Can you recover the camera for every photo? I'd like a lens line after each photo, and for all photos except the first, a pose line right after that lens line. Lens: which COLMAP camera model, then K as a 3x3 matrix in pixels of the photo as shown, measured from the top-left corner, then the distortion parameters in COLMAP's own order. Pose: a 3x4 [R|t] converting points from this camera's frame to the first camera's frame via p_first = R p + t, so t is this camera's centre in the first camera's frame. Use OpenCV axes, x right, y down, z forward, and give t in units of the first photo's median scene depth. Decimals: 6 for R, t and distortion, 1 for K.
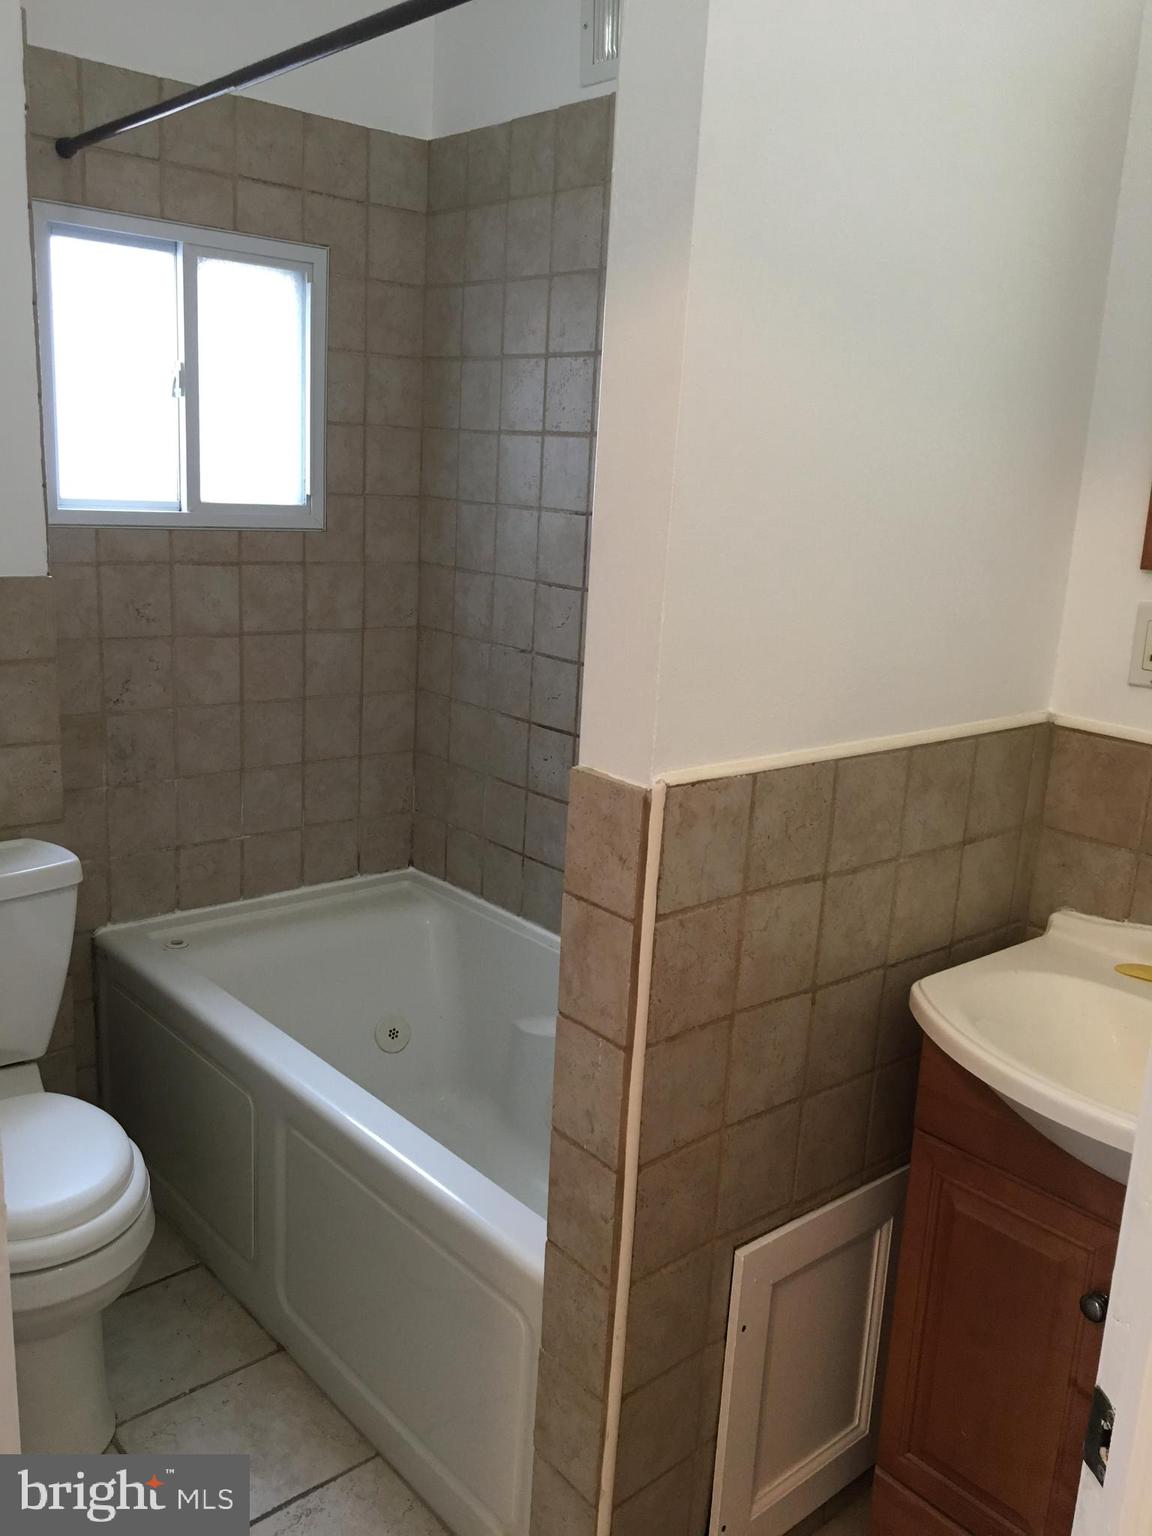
lens RADIAL K [[1297.5, 0, 567.7], [0, 1297.5, 757.5], [0, 0, 1]] dist [0.079348, -0.125043]
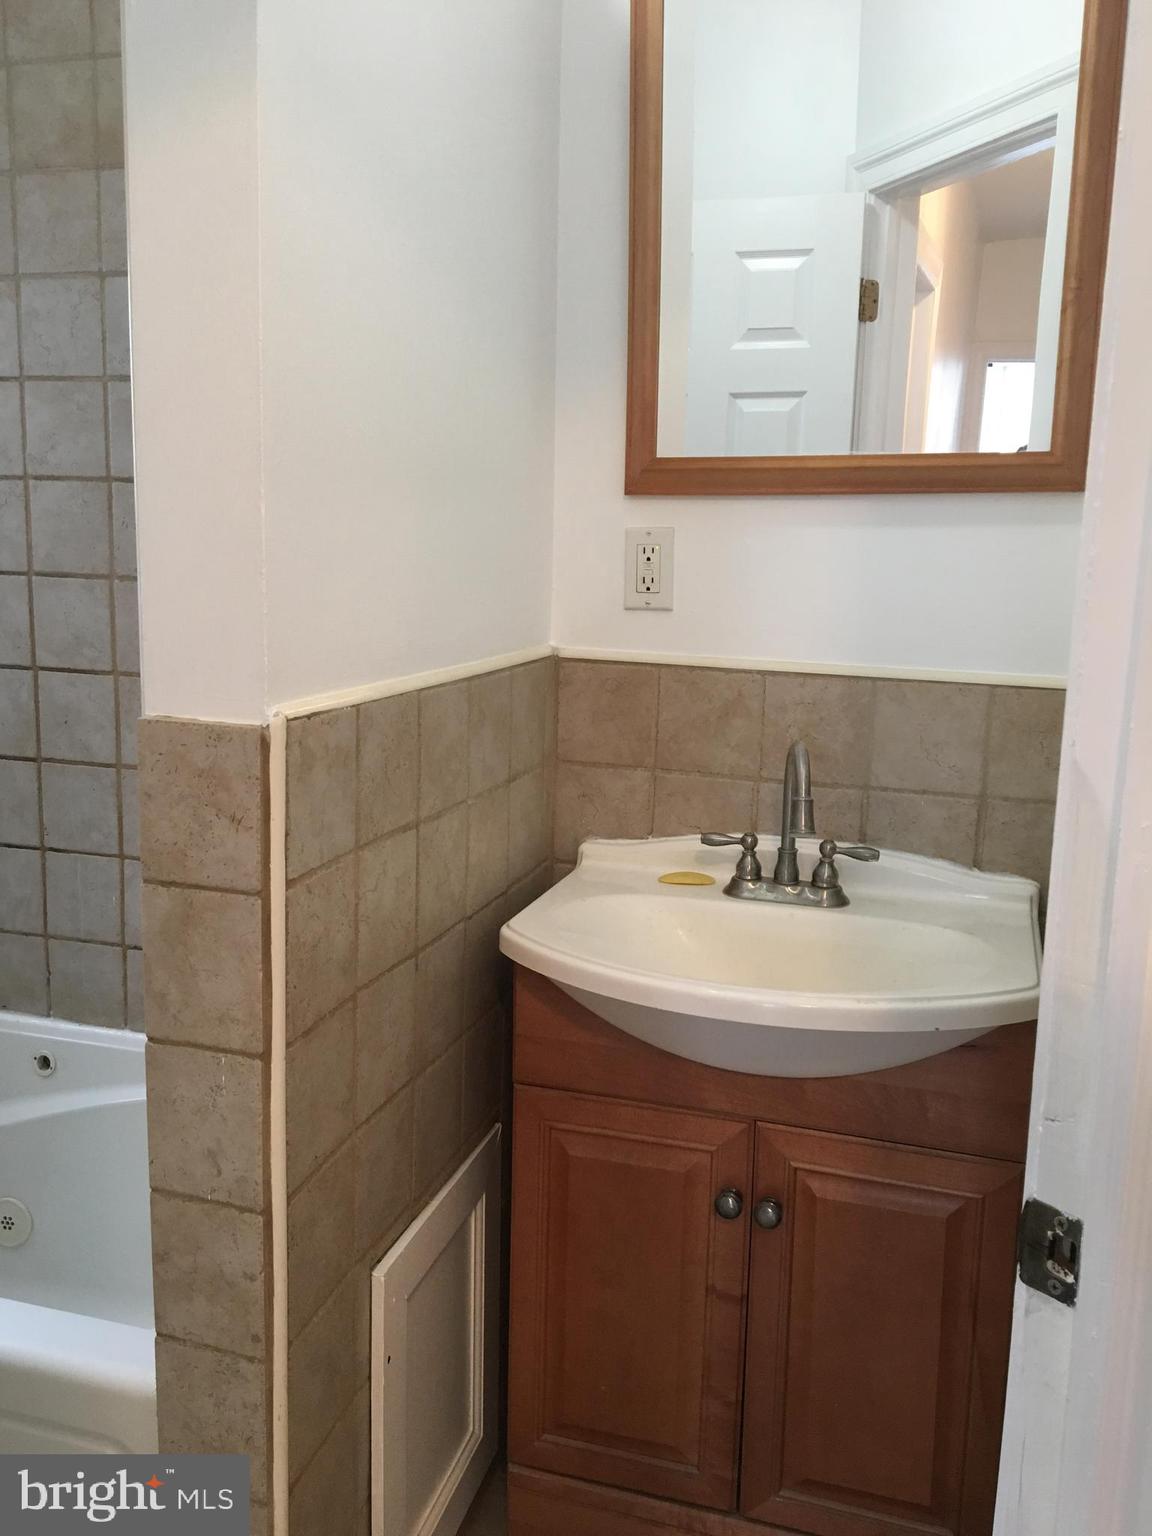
lens RADIAL K [[1297.5, 0, 575.1], [0, 1297.5, 762.8], [0, 0, 1]] dist [0.079348, -0.125043]
pose [[0.843211, -0.119588, 0.524112, -0.180852], [0.135849, 0.990701, 0.007491, 0.060350], [-0.520135, 0.064883, 0.851616, 0.186582]]
